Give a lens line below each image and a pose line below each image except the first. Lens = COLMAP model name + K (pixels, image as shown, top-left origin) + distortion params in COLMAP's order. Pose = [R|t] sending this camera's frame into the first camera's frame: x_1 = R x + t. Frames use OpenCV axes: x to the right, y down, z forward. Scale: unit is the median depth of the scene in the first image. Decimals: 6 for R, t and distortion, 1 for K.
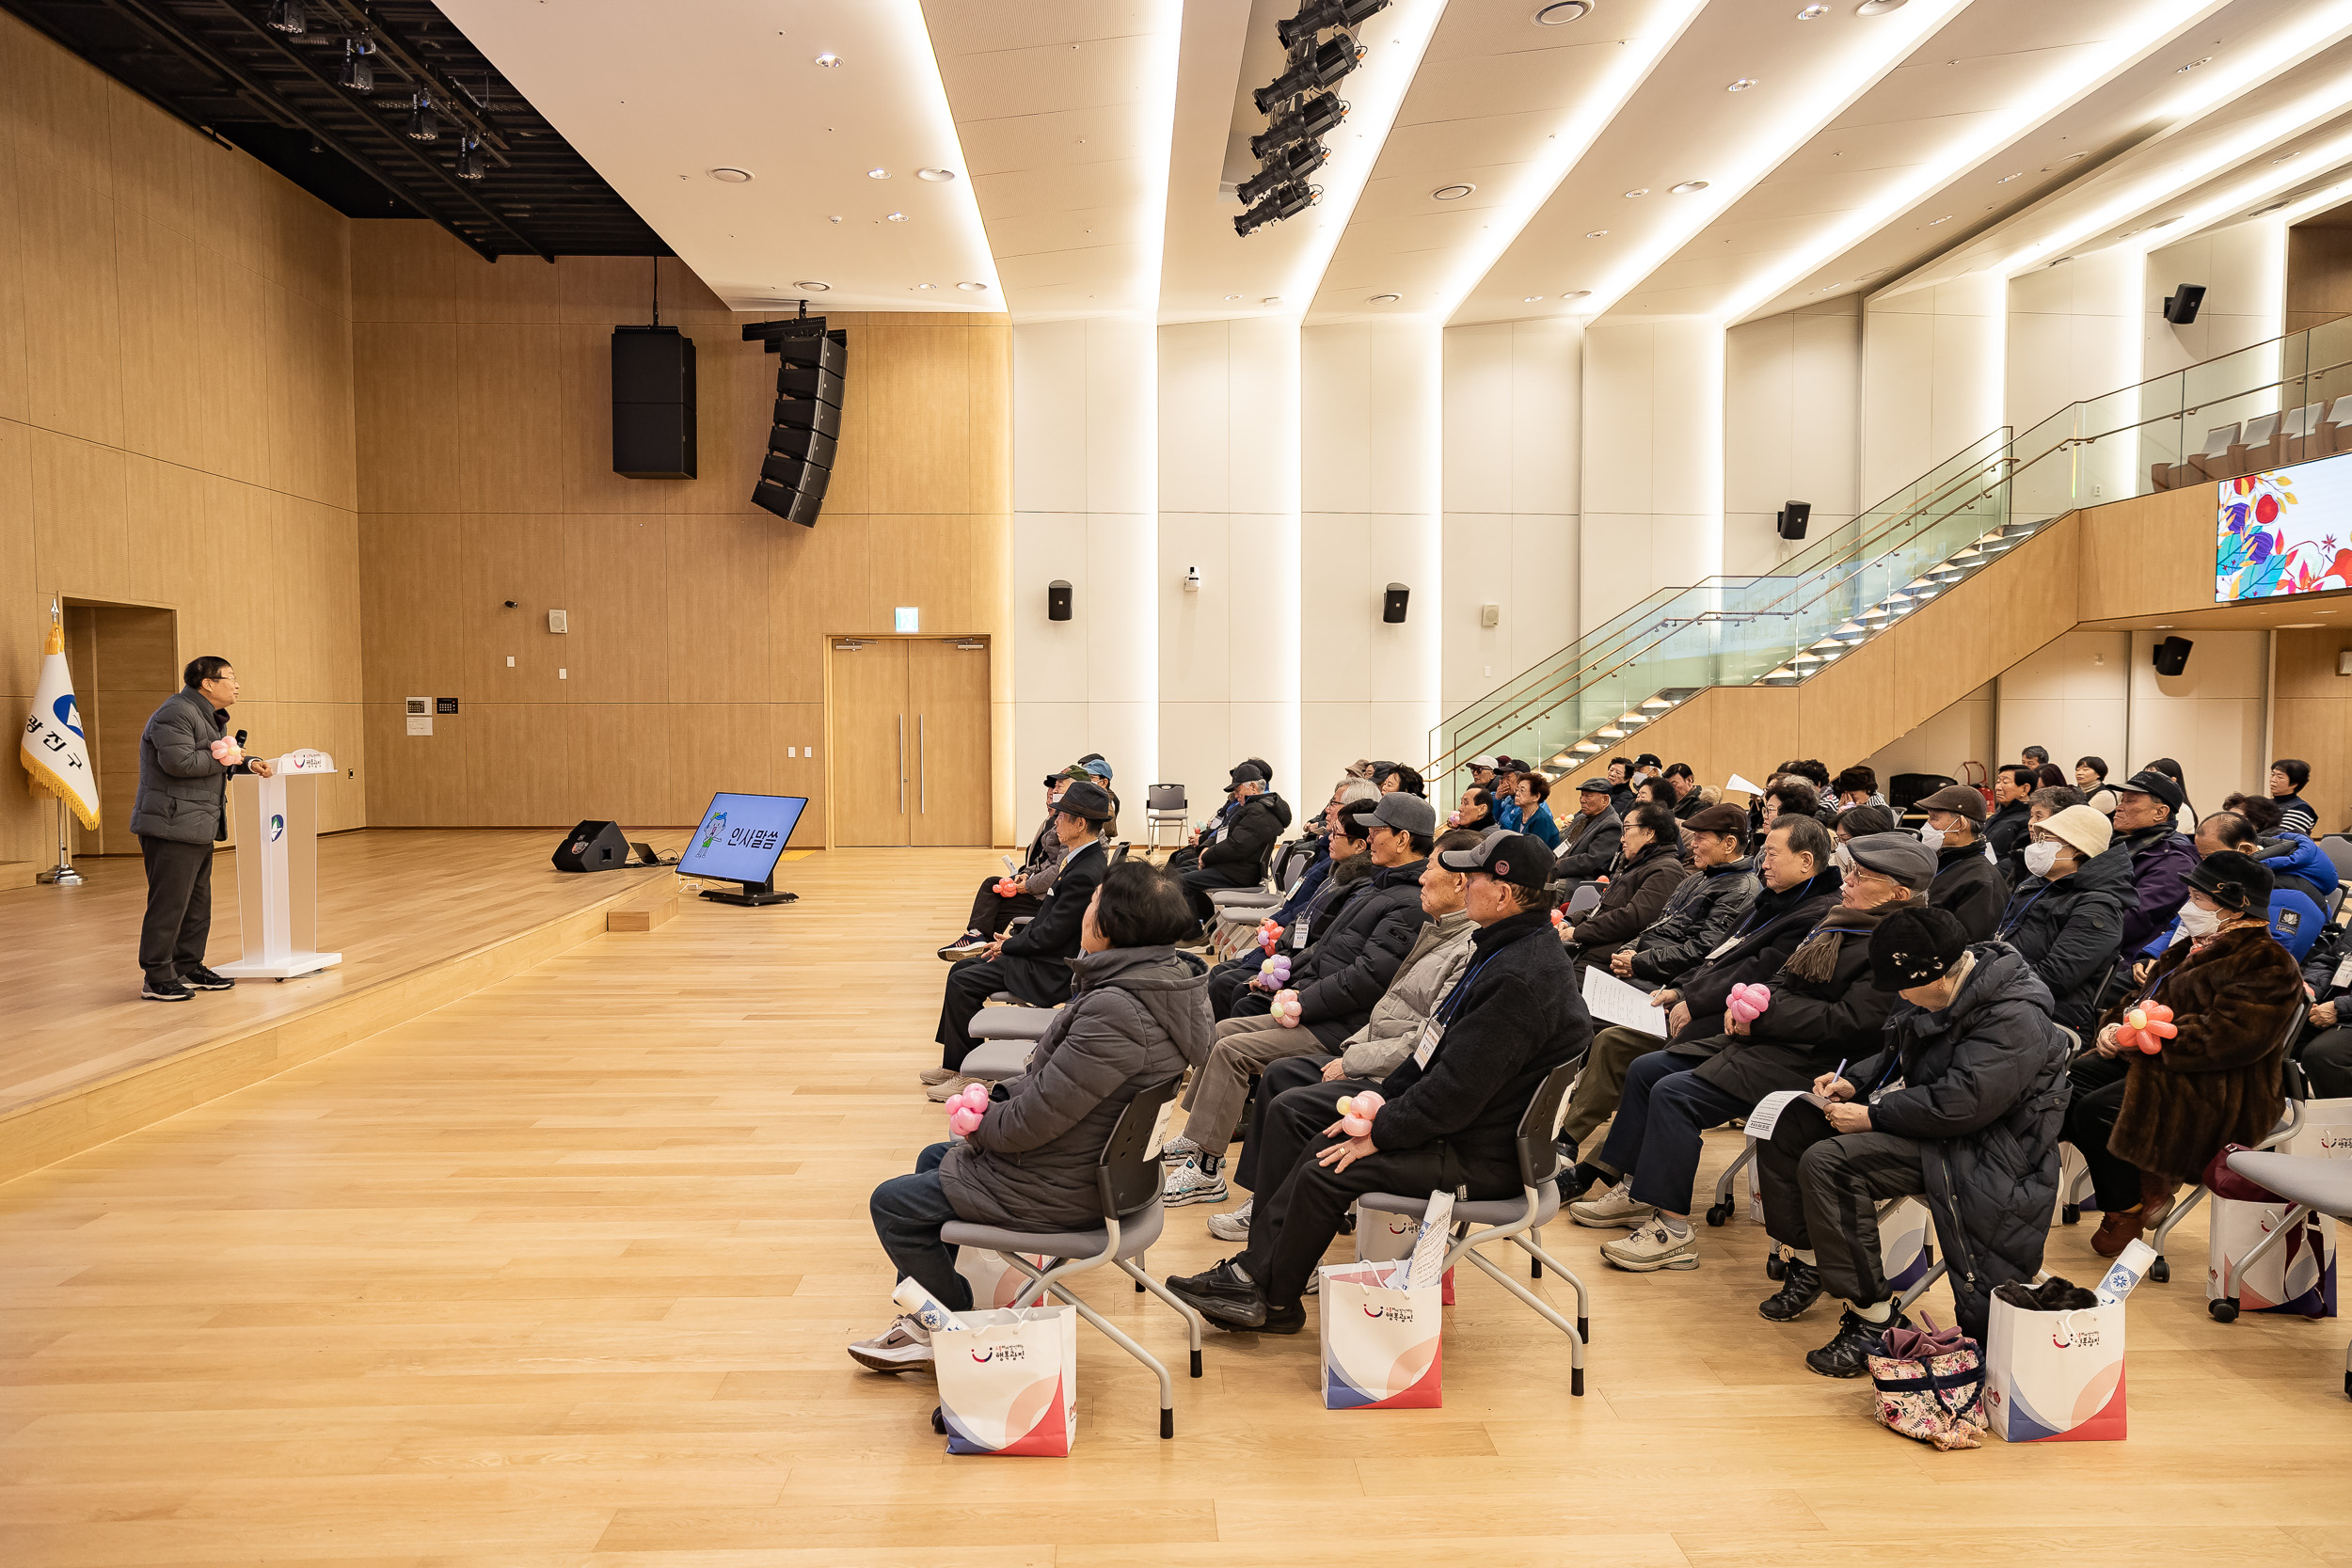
lens RADIAL K [[1562.4, 0, 1166.3], [0, 1562.4, 788.7], [0, 0, 1]] dist [-0.007744, 0.024025]
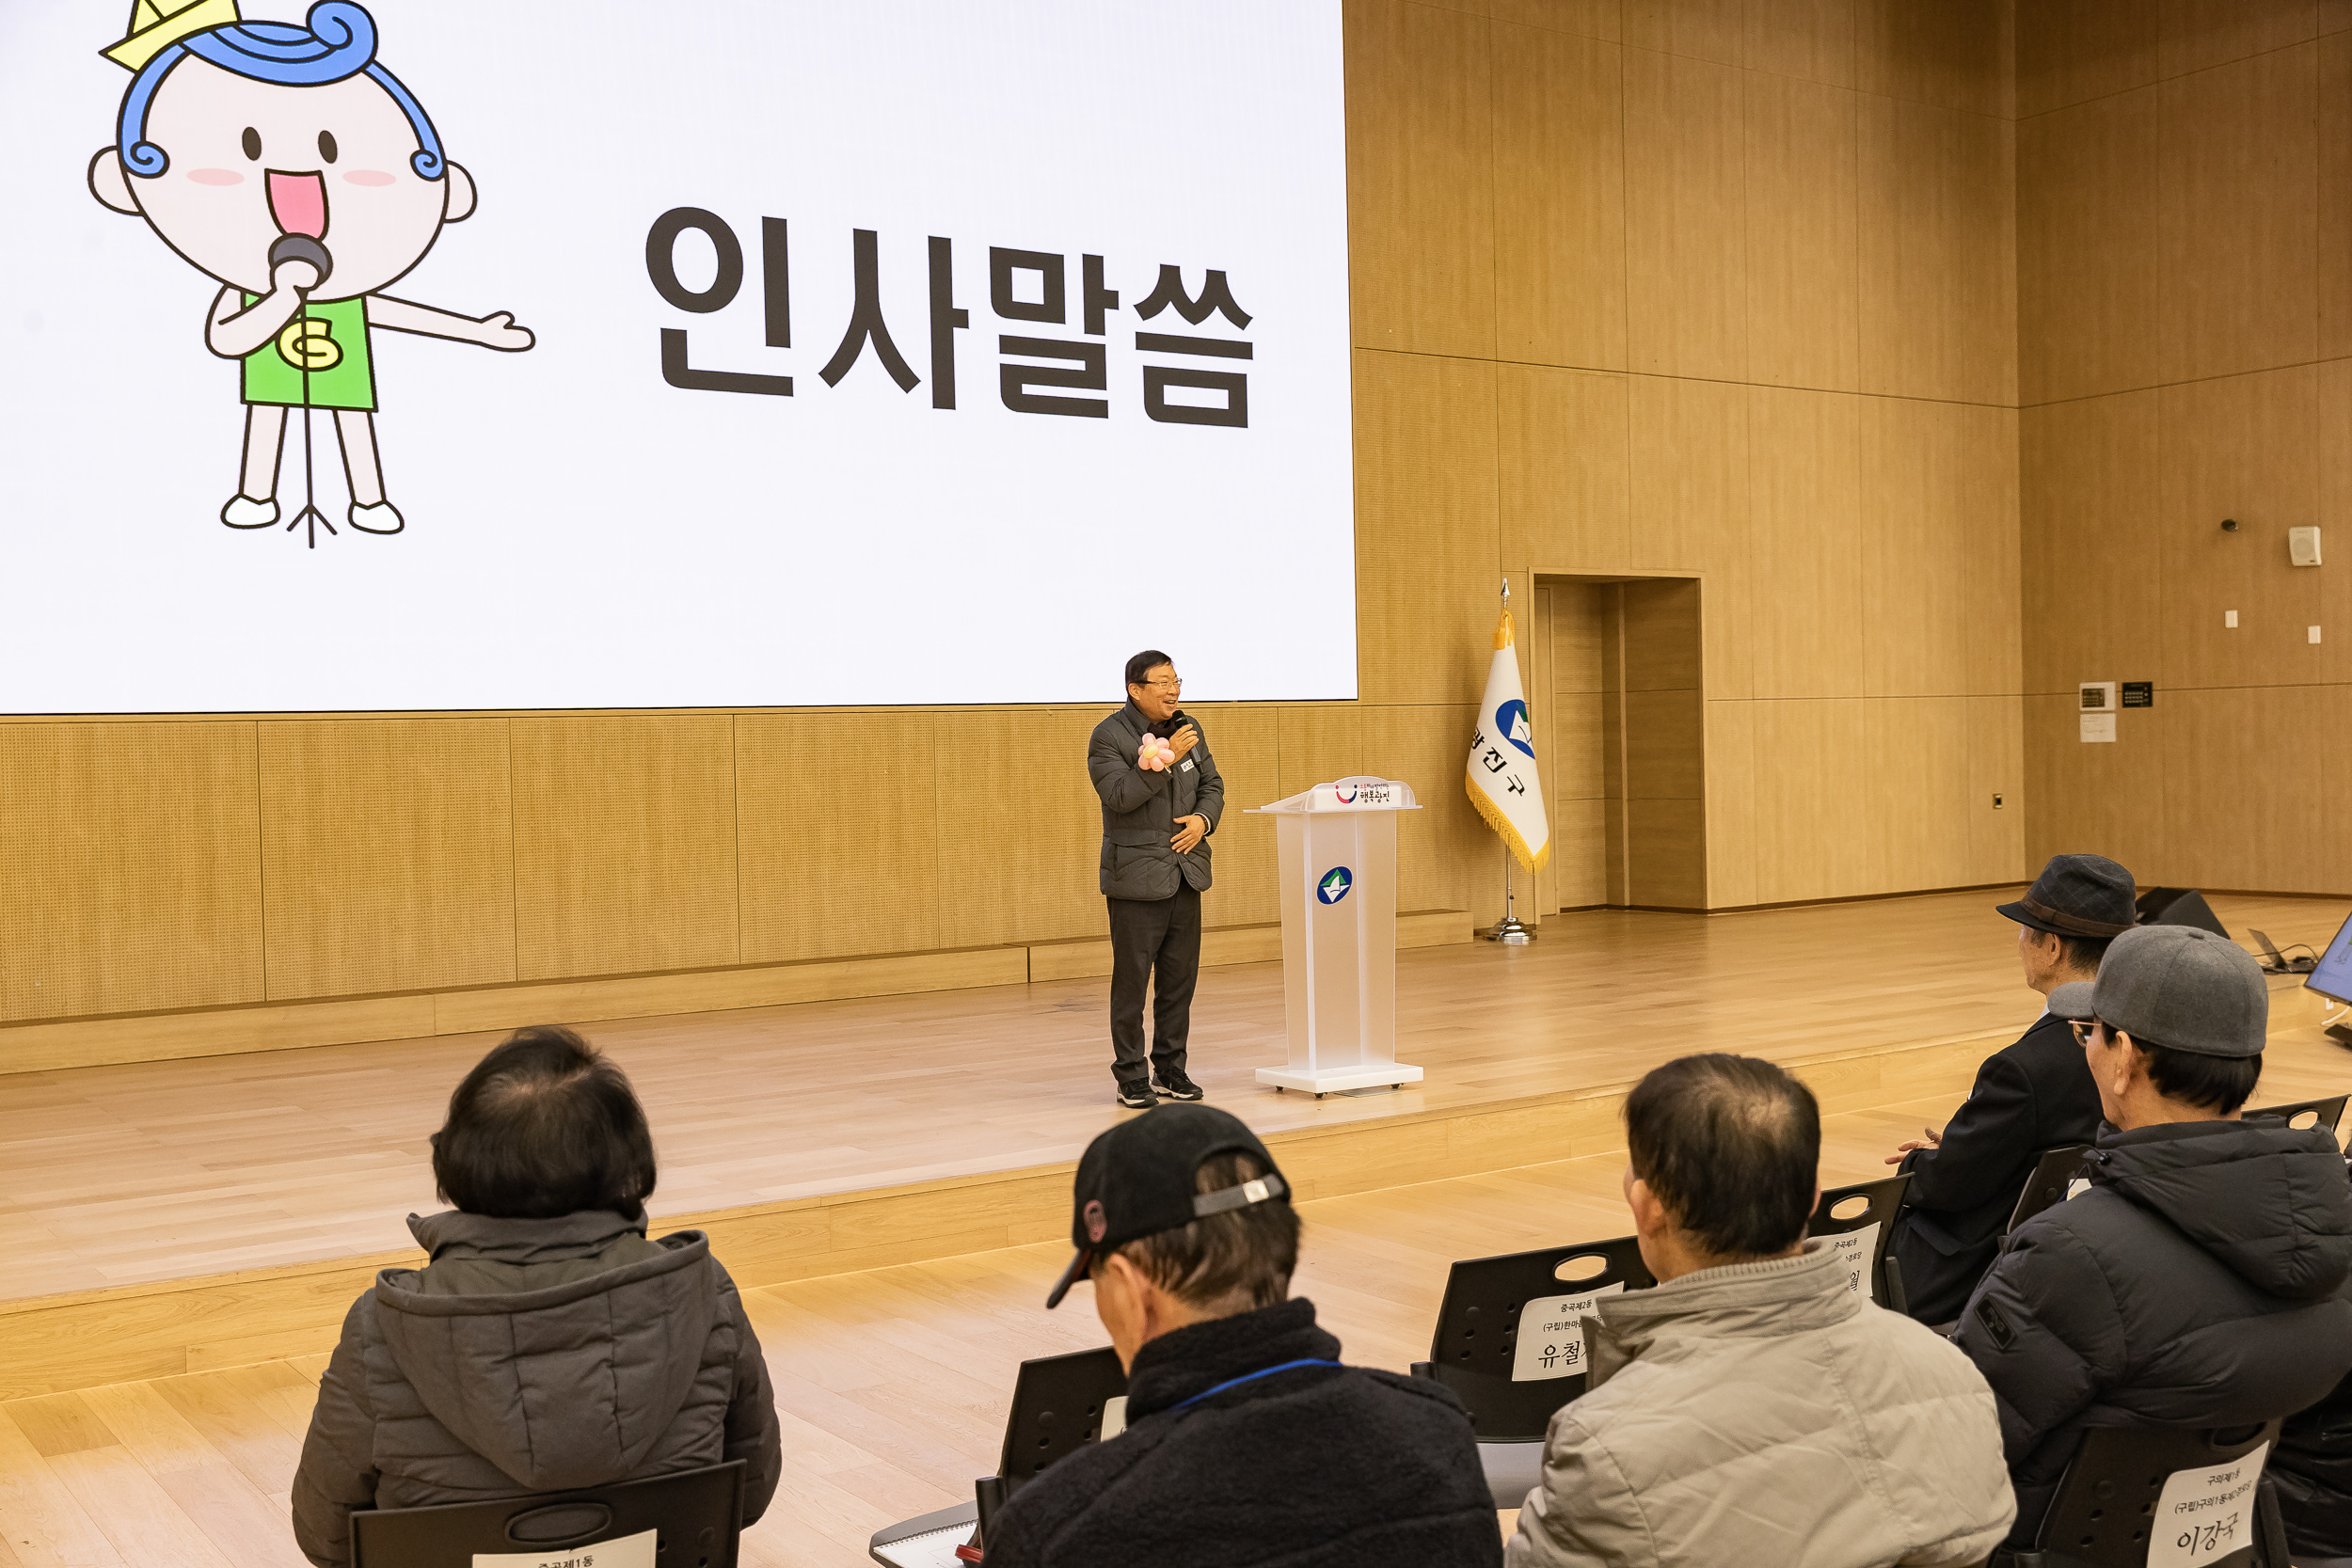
lens RADIAL K [[2386.0, 0, 1179.9], [0, 2386.0, 794.0], [0, 0, 1]] dist [0.046433, 0.000000]
pose [[0.547946, 0.008042, -0.836475, 0.163894], [-0.014666, 0.999892, 0.000006, -0.008555], [0.836385, 0.012265, 0.548005, 0.167495]]
